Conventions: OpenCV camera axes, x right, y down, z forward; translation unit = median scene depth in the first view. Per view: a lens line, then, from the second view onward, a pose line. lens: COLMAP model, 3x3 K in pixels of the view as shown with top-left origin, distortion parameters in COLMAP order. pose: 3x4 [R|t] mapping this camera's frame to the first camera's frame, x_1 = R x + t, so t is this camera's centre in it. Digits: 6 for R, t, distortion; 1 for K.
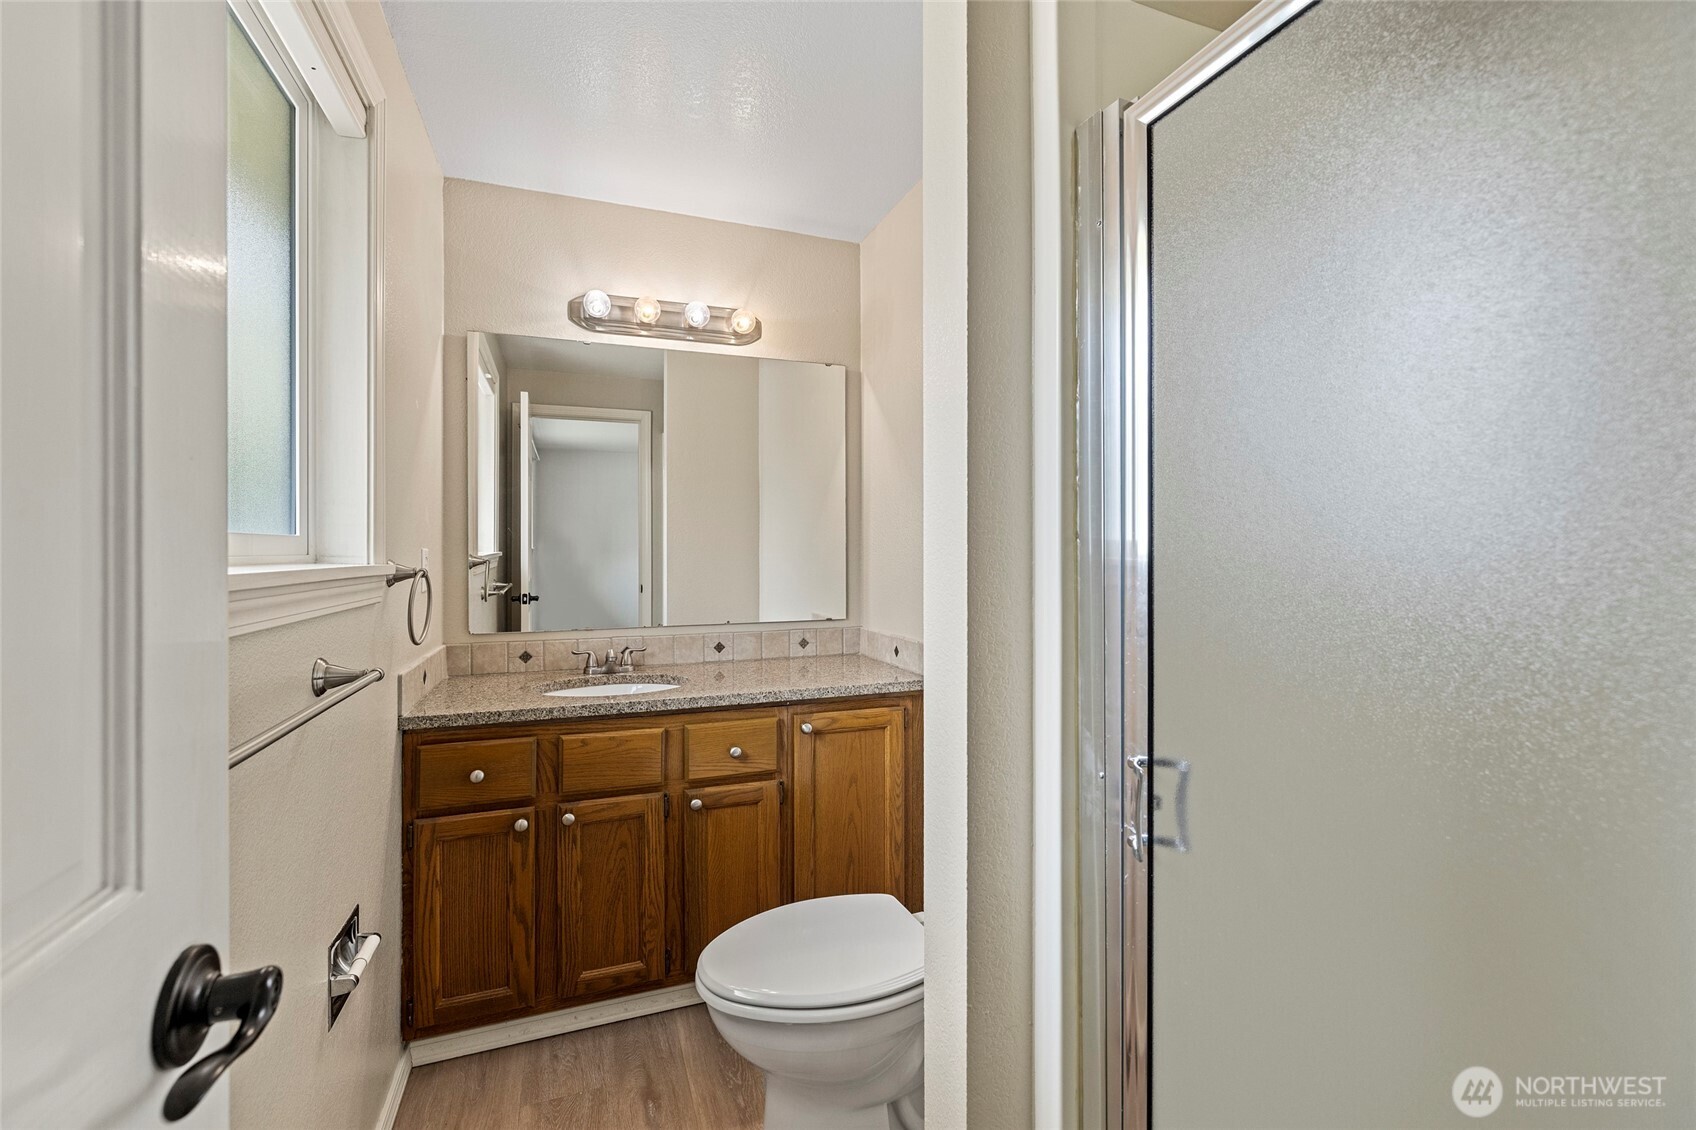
lens RADIAL K [[727.7, 0, 842.7], [0, 727.7, 553.1], [0, 0, 1]] dist [0.001009, 0.000075]
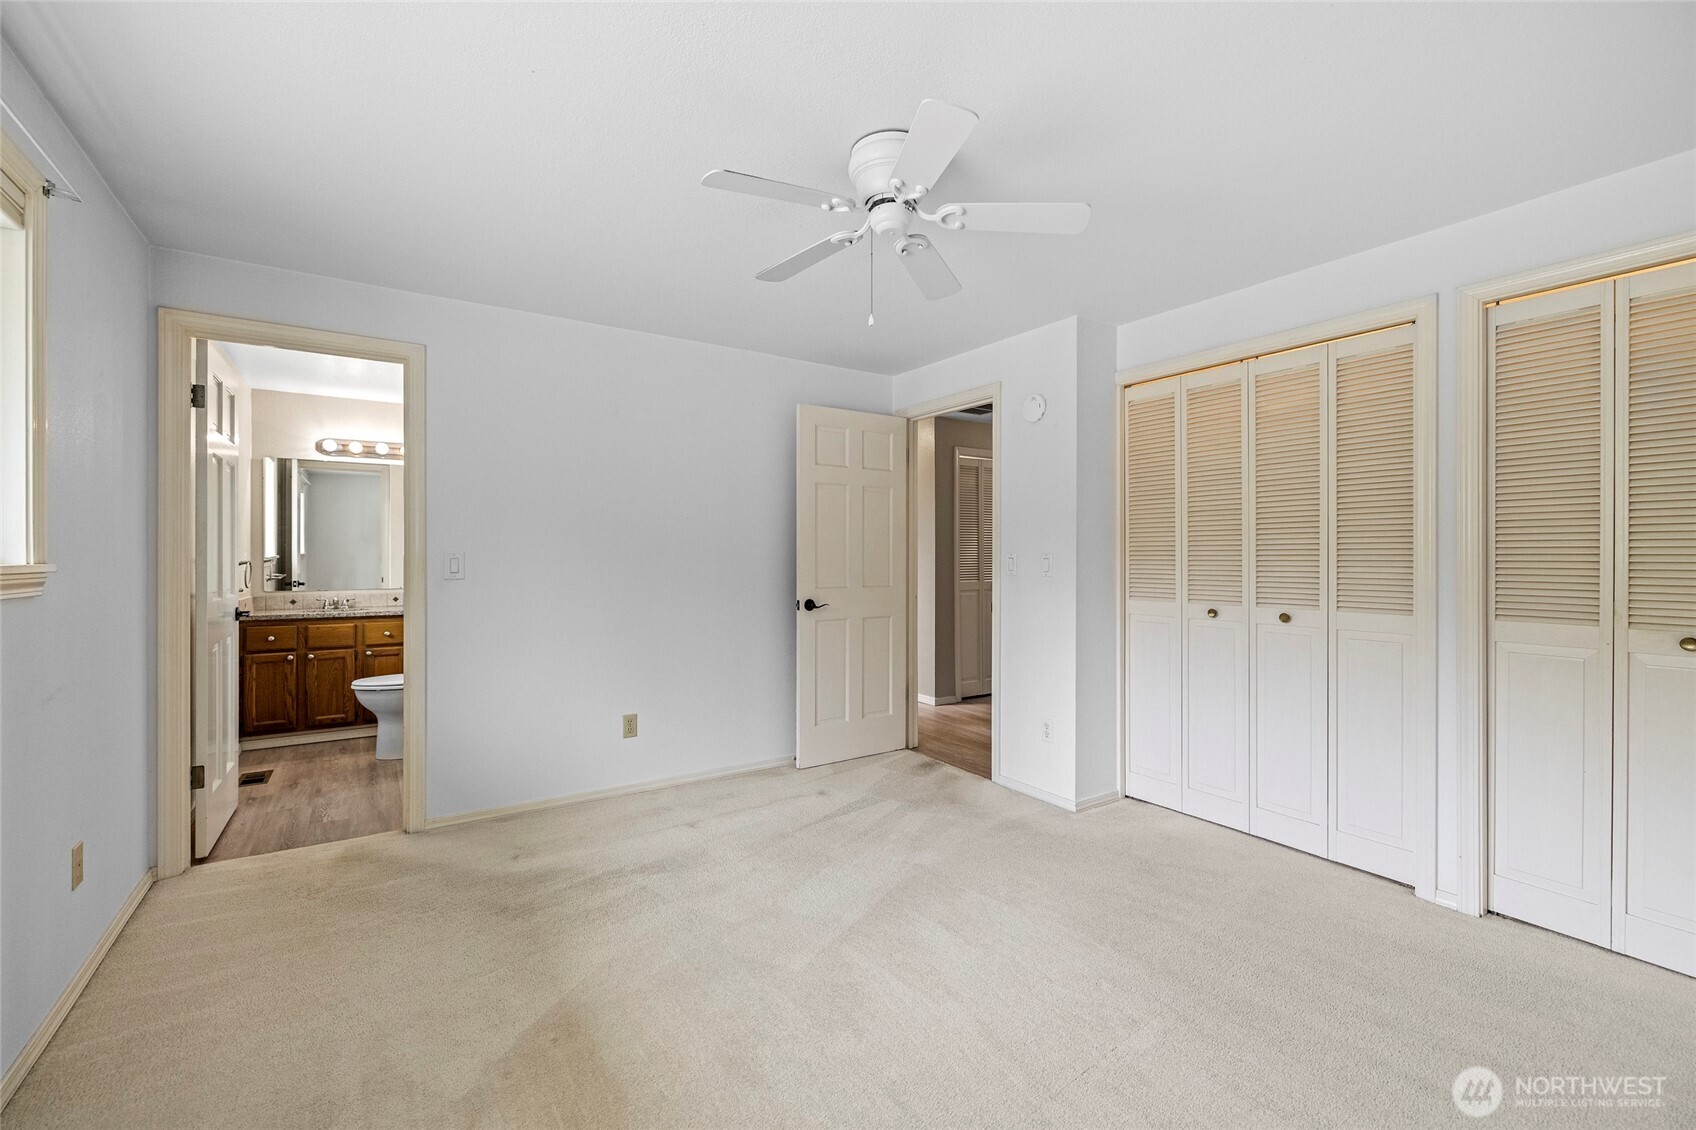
lens RADIAL K [[728.9, 0, 848.0], [0, 728.9, 565.0], [0, 0, 1]] dist [0.001606, 0.000112]
pose [[0.973209, 0.004096, 0.229887, 0.872439], [-0.005395, 0.999973, 0.005019, 0.011028], [-0.229860, -0.006124, 0.973204, -1.938639]]
